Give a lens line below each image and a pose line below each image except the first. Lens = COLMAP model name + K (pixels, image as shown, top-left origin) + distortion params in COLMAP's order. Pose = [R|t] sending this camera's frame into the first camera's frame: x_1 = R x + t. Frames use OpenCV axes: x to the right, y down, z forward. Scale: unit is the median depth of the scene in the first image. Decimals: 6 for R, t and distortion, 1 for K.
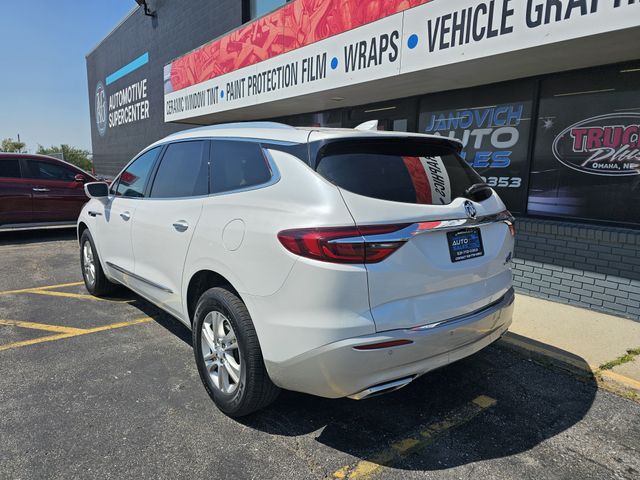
lens RADIAL K [[430.1, 0, 312.0], [0, 430.1, 240.5], [0, 0, 1]] dist [0.050679, -0.047291]
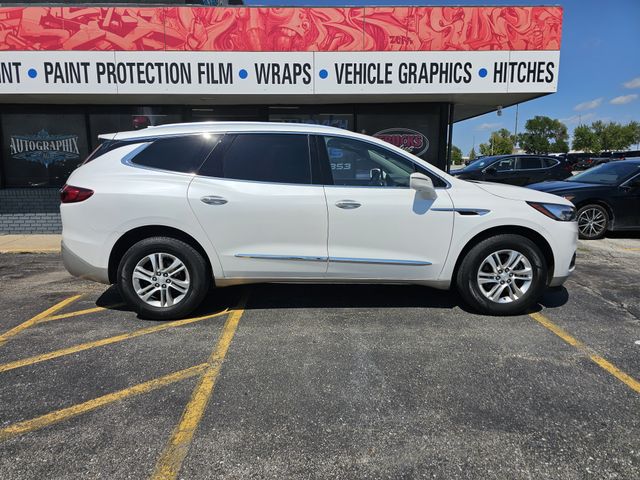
lens RADIAL K [[430.1, 0, 309.0], [0, 430.1, 235.3], [0, 0, 1]] dist [0.050679, -0.047291]
pose [[0.589440, -0.152249, 0.793335, -1.015463], [0.152276, 0.985414, 0.075971, -0.021605], [-0.793330, 0.076025, 0.604026, 0.153863]]
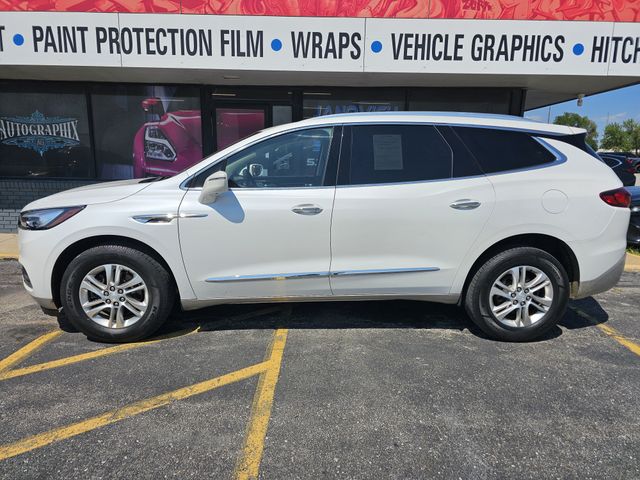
lens RADIAL K [[430.1, 0, 317.3], [0, 430.1, 244.3], [0, 0, 1]] dist [0.050679, -0.047291]
pose [[0.609643, -0.164332, 0.775455, -0.842864], [0.126639, 0.985901, 0.109368, -0.061443], [-0.782495, 0.031527, 0.621858, 0.363576]]
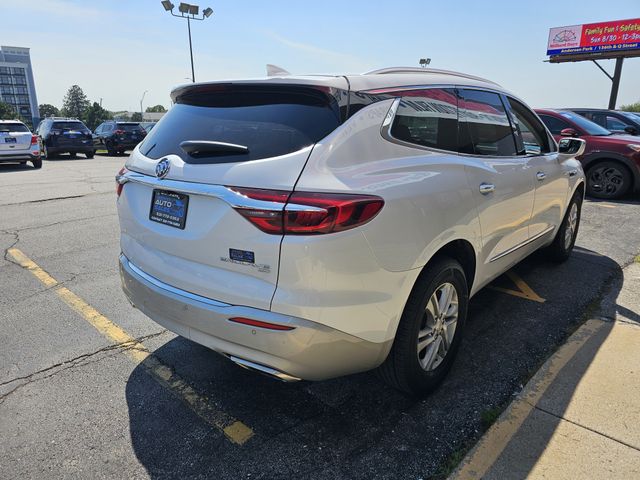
lens RADIAL K [[430.1, 0, 315.1], [0, 430.1, 239.7], [0, 0, 1]] dist [0.050679, -0.047291]
pose [[0.157426, 0.256460, -0.953648, 0.617739], [-0.162584, 0.959243, 0.231125, -0.089038], [0.974055, 0.118663, 0.192706, 0.552139]]
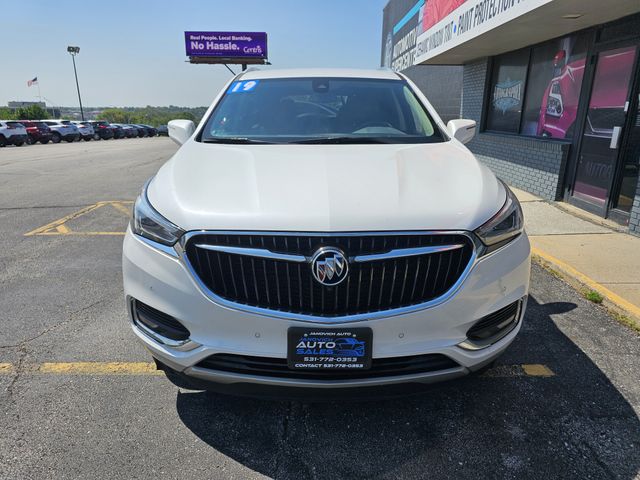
lens RADIAL K [[430.1, 0, 310.6], [0, 430.1, 233.6], [0, 0, 1]] dist [0.050679, -0.047291]
pose [[0.790489, 0.153525, -0.592923, 0.297423], [-0.095152, 0.987104, 0.128733, 0.023531], [0.605040, -0.045345, 0.794903, 0.041166]]
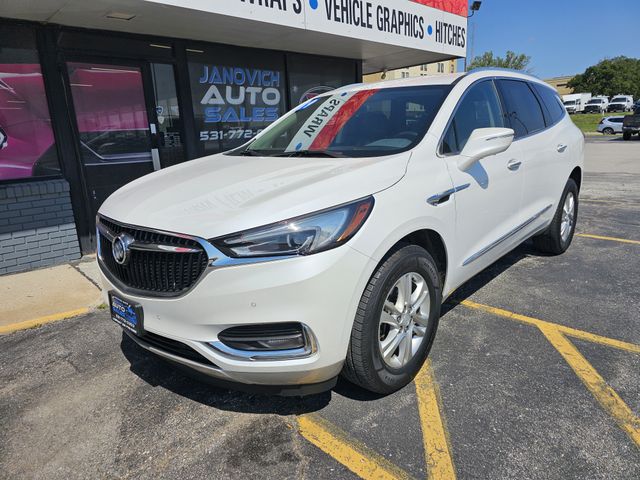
lens RADIAL K [[430.1, 0, 315.4], [0, 430.1, 240.5], [0, 0, 1]] dist [0.050679, -0.047291]
pose [[-0.132483, -0.253798, 0.958141, -0.938842], [0.206085, 0.938484, 0.277087, -0.177564], [-0.969524, 0.234168, -0.072029, 1.137773]]
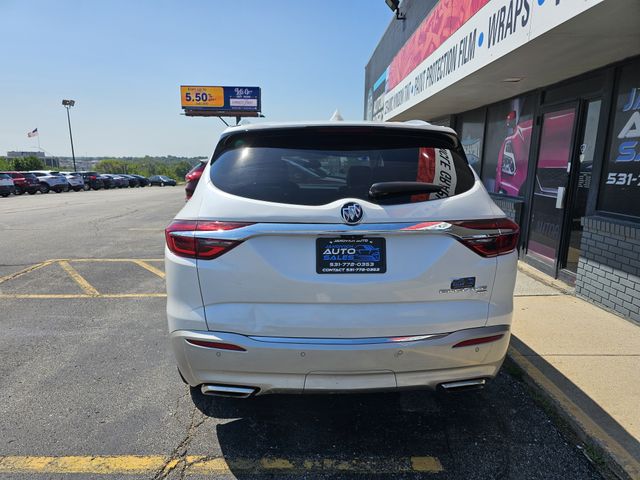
lens RADIAL K [[430.1, 0, 311.5], [0, 430.1, 246.6], [0, 0, 1]] dist [0.050679, -0.047291]
pose [[0.797050, 0.104844, -0.594743, 0.381834], [-0.094610, 0.994333, 0.048494, -0.019661], [0.596457, 0.017617, 0.802452, 0.146034]]
